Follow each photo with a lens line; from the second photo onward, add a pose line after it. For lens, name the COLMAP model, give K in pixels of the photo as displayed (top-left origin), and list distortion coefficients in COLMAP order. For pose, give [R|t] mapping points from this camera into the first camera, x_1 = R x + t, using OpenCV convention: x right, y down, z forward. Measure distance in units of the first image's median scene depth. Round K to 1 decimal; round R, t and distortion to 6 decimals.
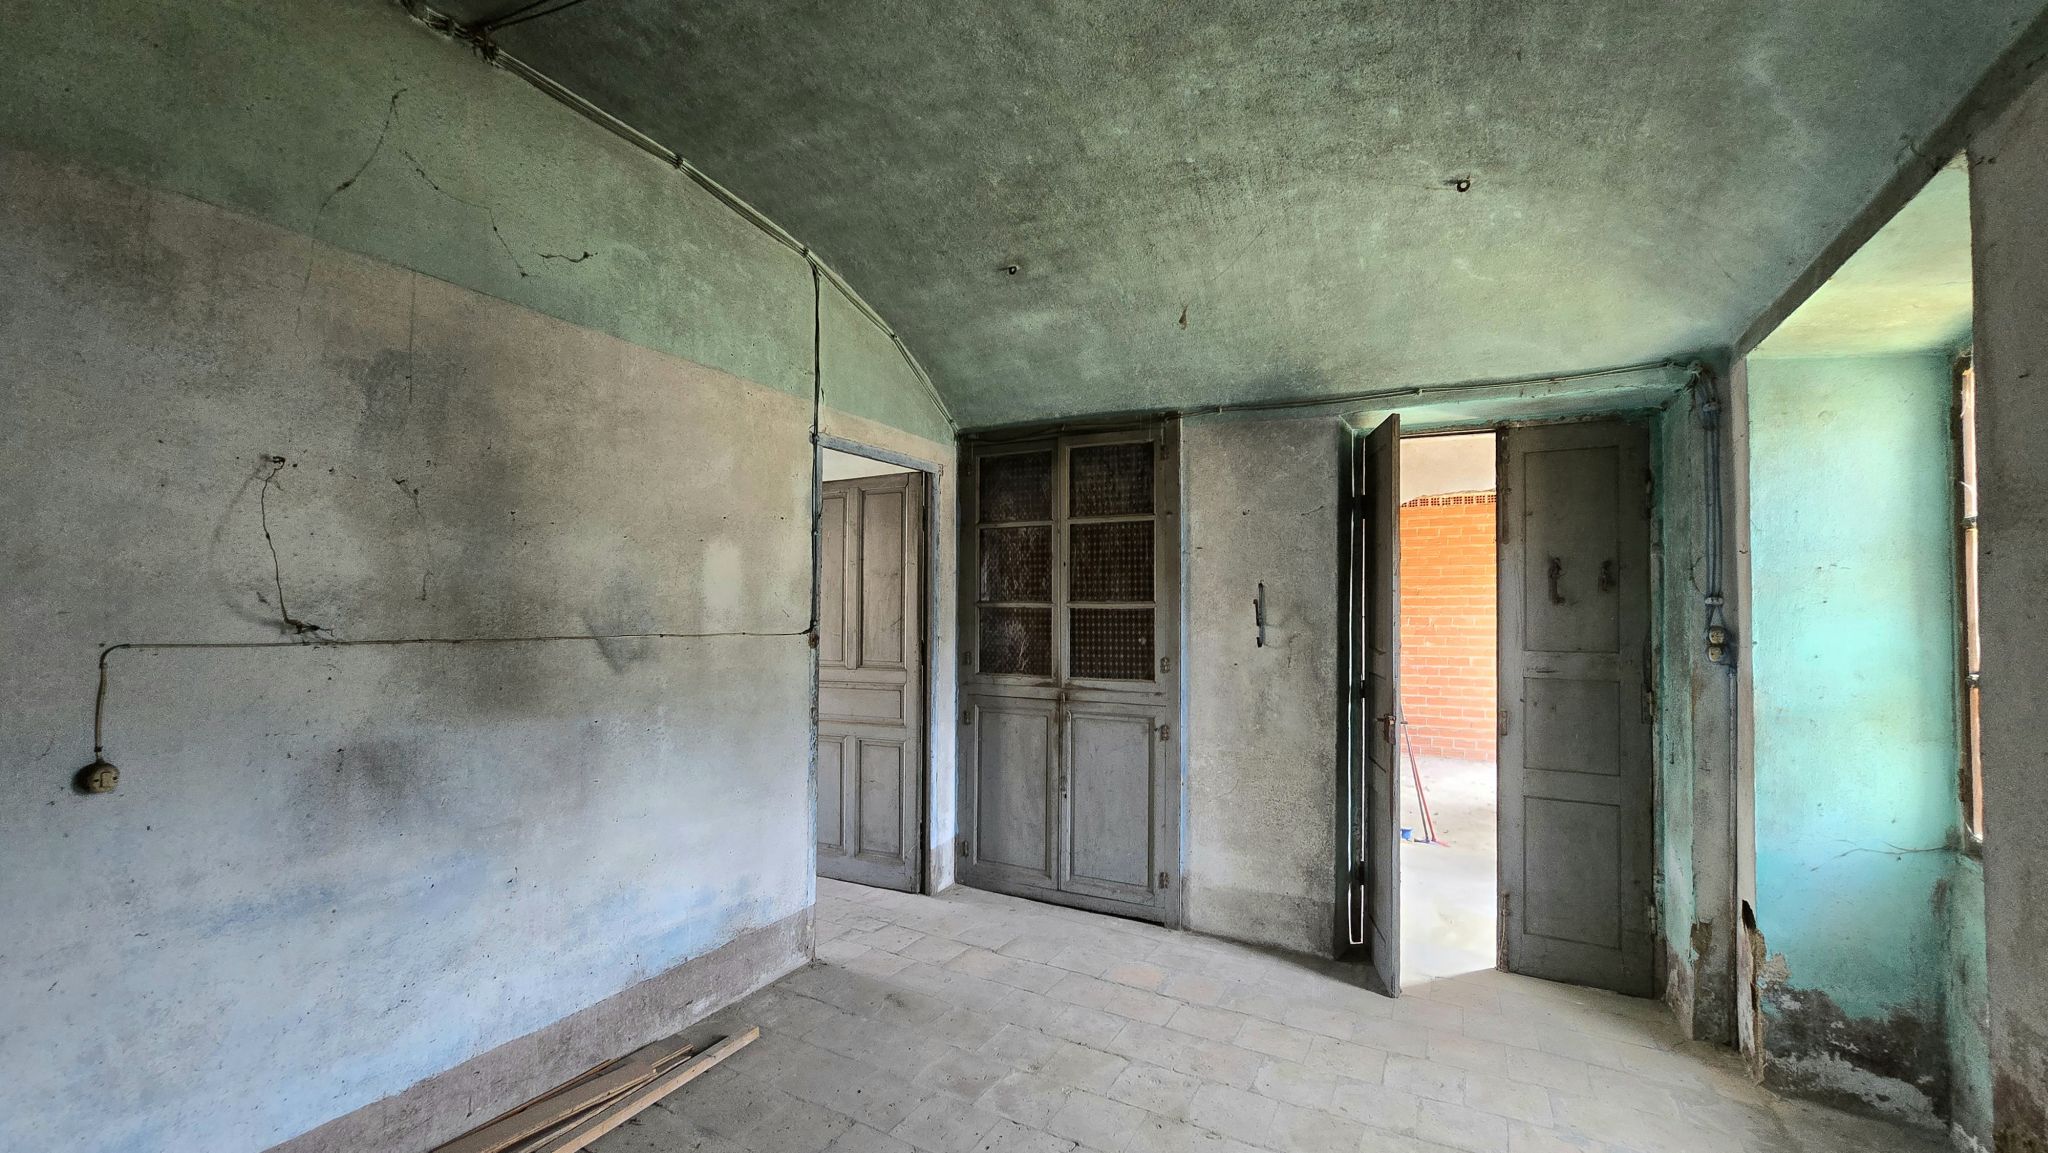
lens RADIAL K [[832.4, 0, 1038.2], [0, 832.4, 584.7], [0, 0, 1]] dist [-0.007091, -0.000024]
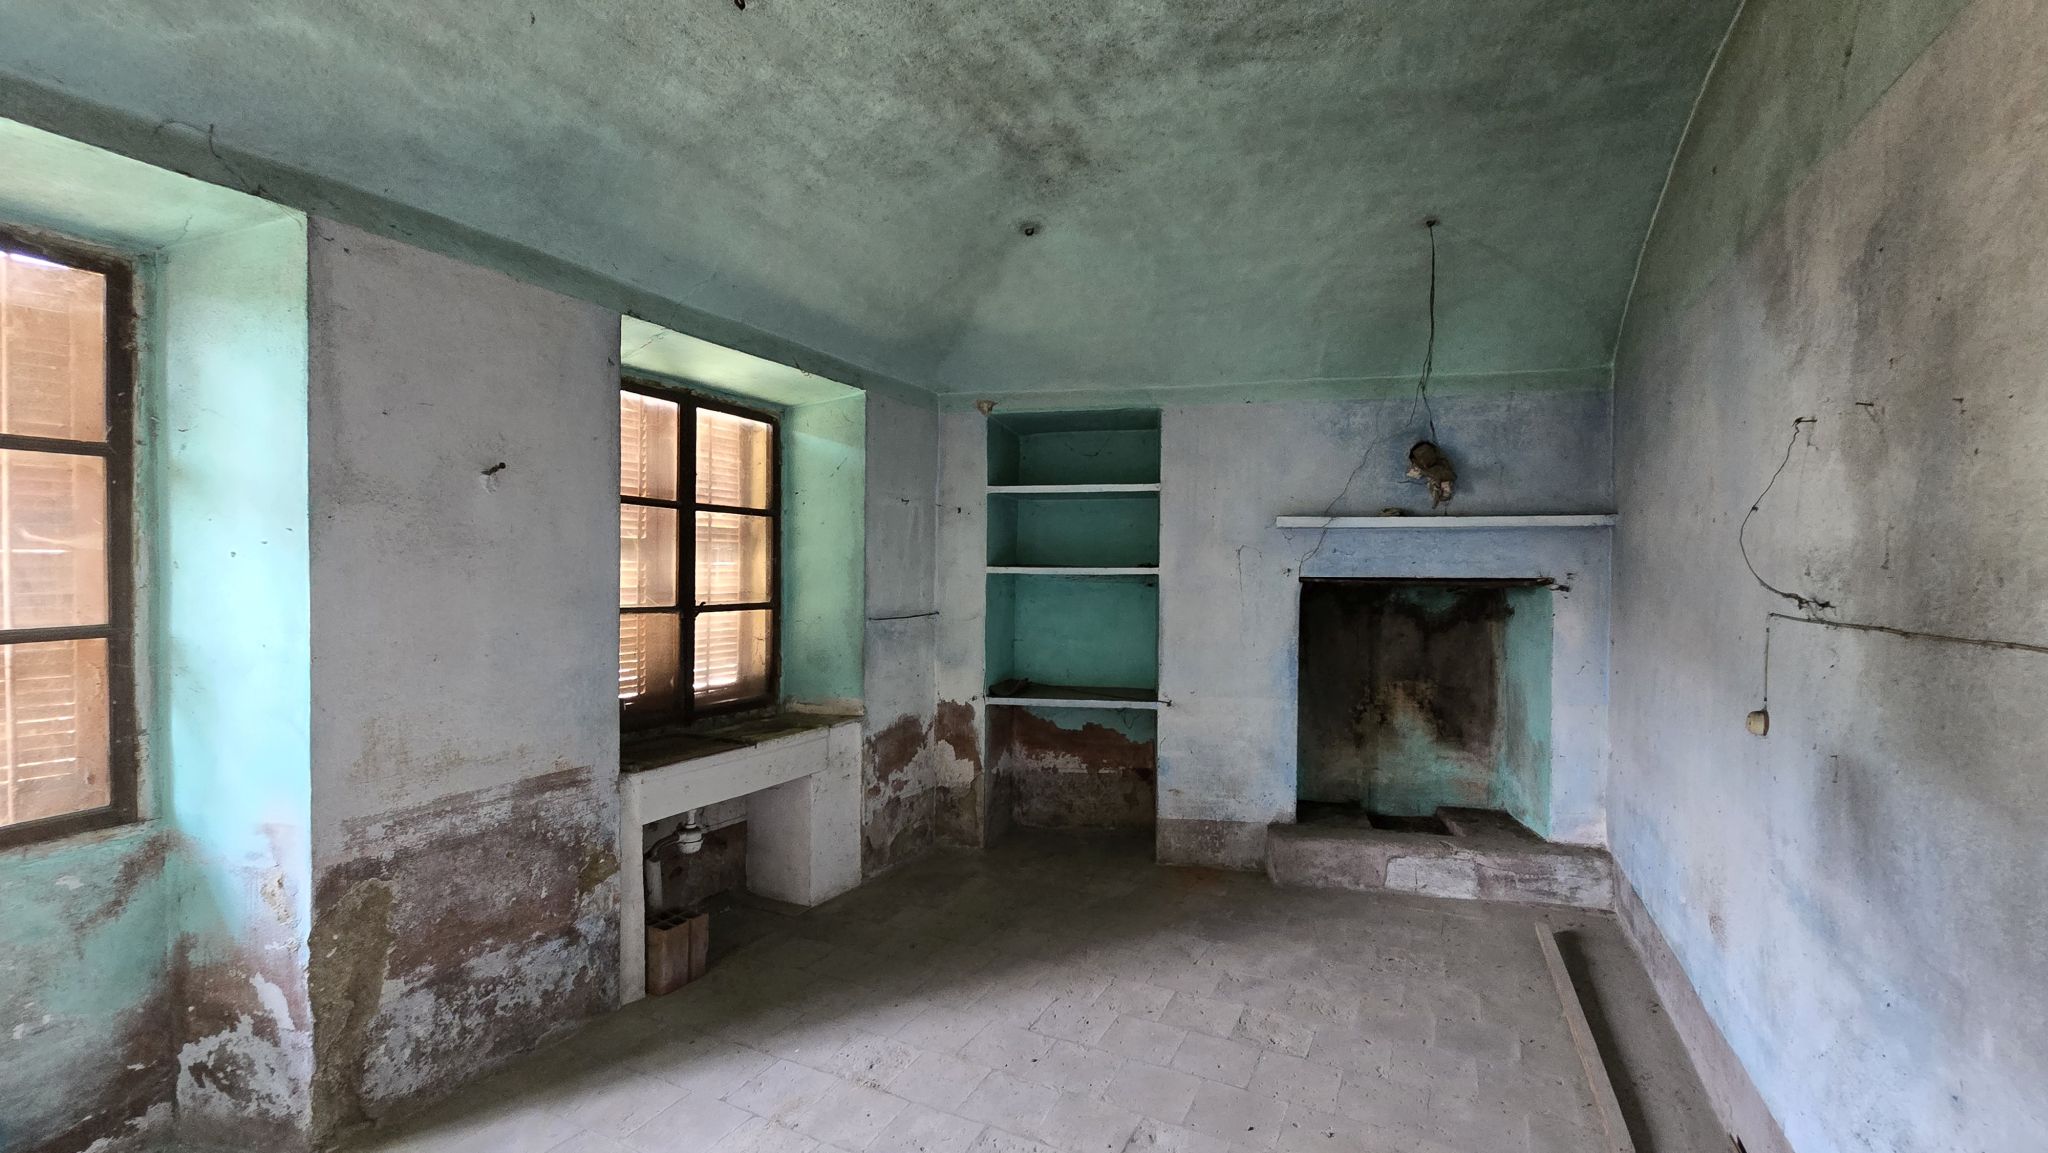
lens RADIAL K [[832.4, 0, 1038.2], [0, 832.4, 584.7], [0, 0, 1]] dist [-0.007091, -0.000024]
pose [[-0.999614, -0.019017, -0.020273, -0.024387], [-0.018593, 0.999609, -0.020904, 0.035160], [0.020663, -0.020519, -0.999576, 0.996546]]
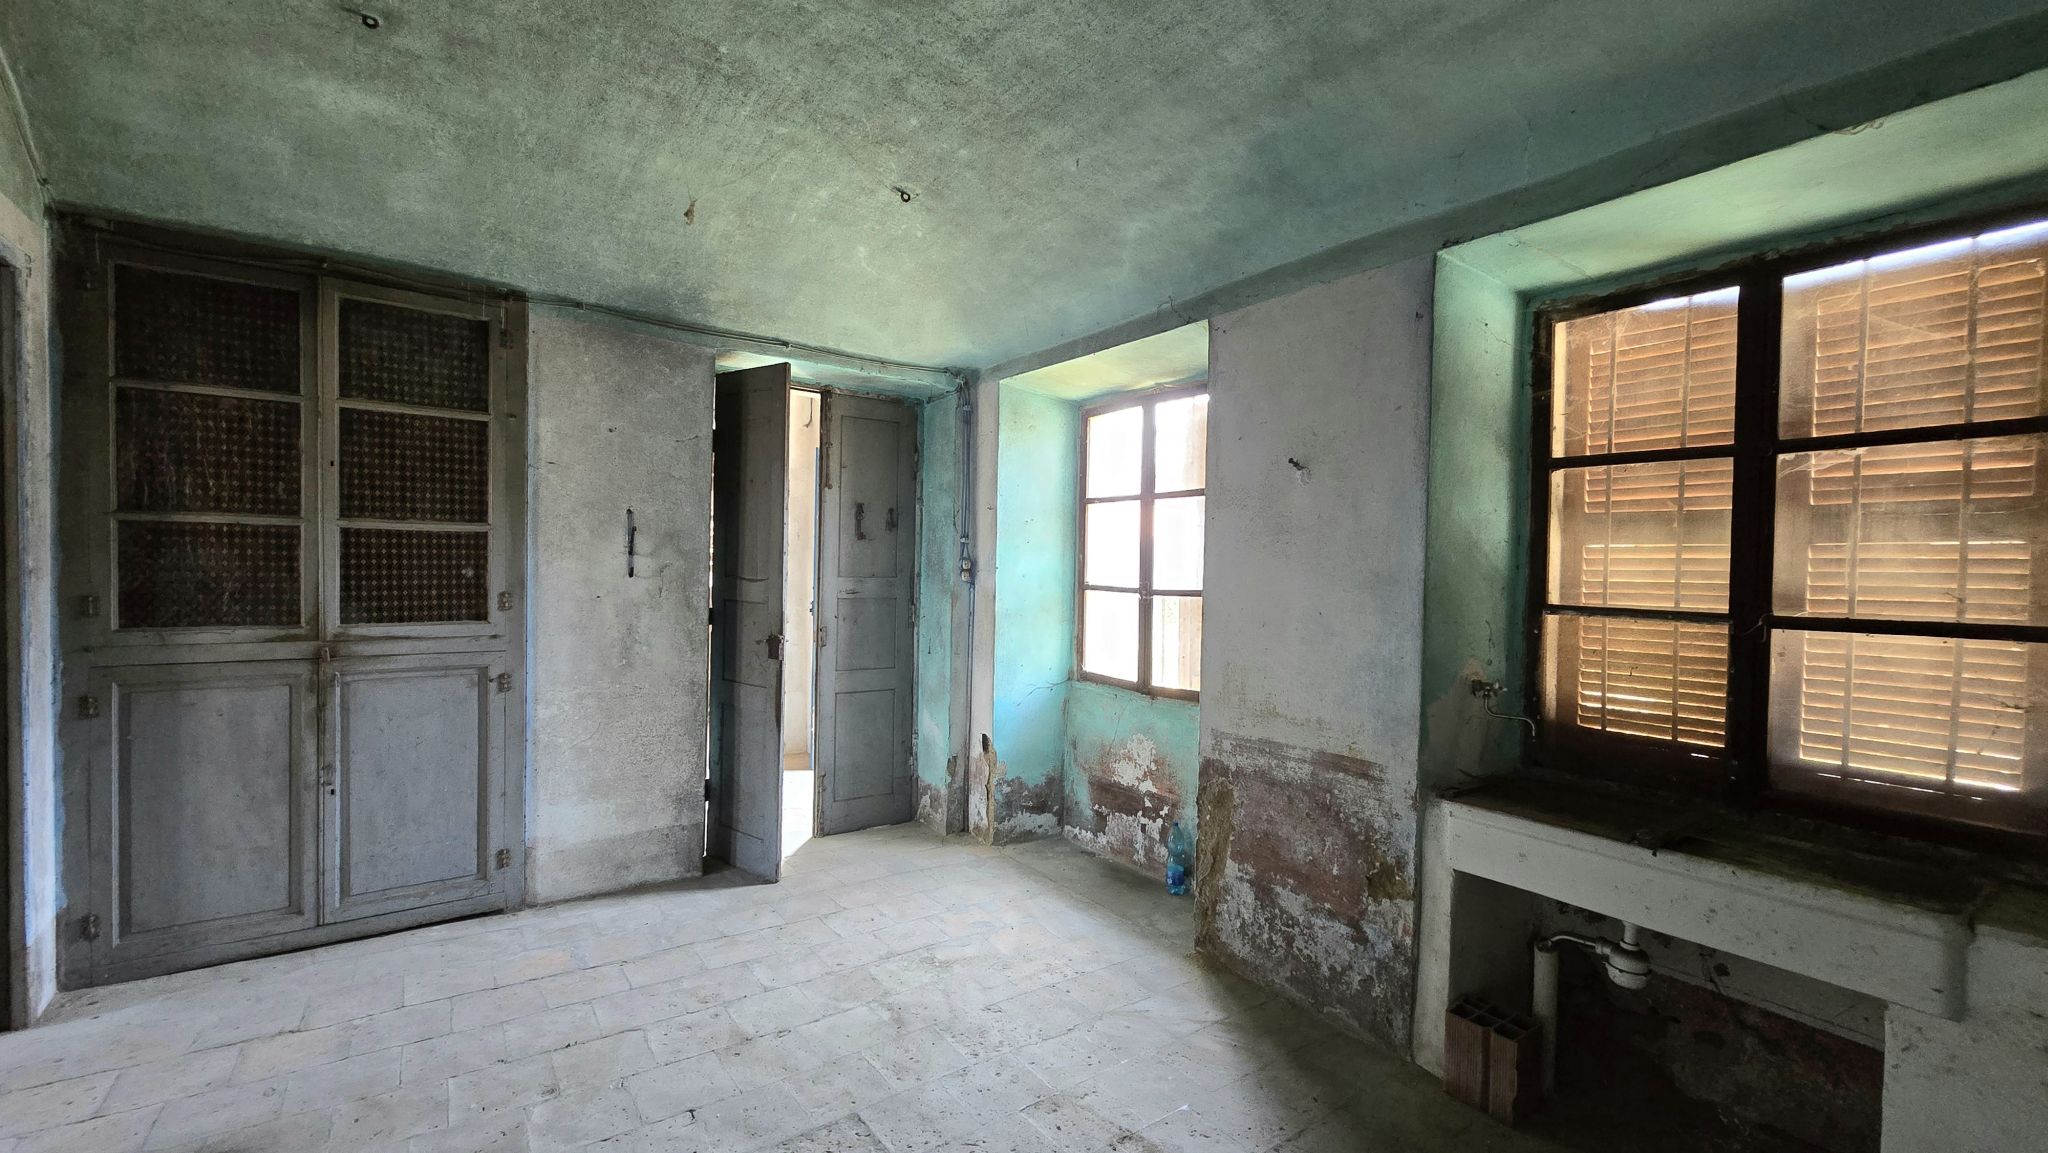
lens RADIAL K [[832.4, 0, 1038.2], [0, 832.4, 584.7], [0, 0, 1]] dist [-0.007091, -0.000024]
pose [[0.436631, -0.020126, 0.899416, -0.389052], [-0.044687, 0.998030, 0.044026, 0.022673], [-0.898530, -0.059415, 0.434872, 0.187729]]
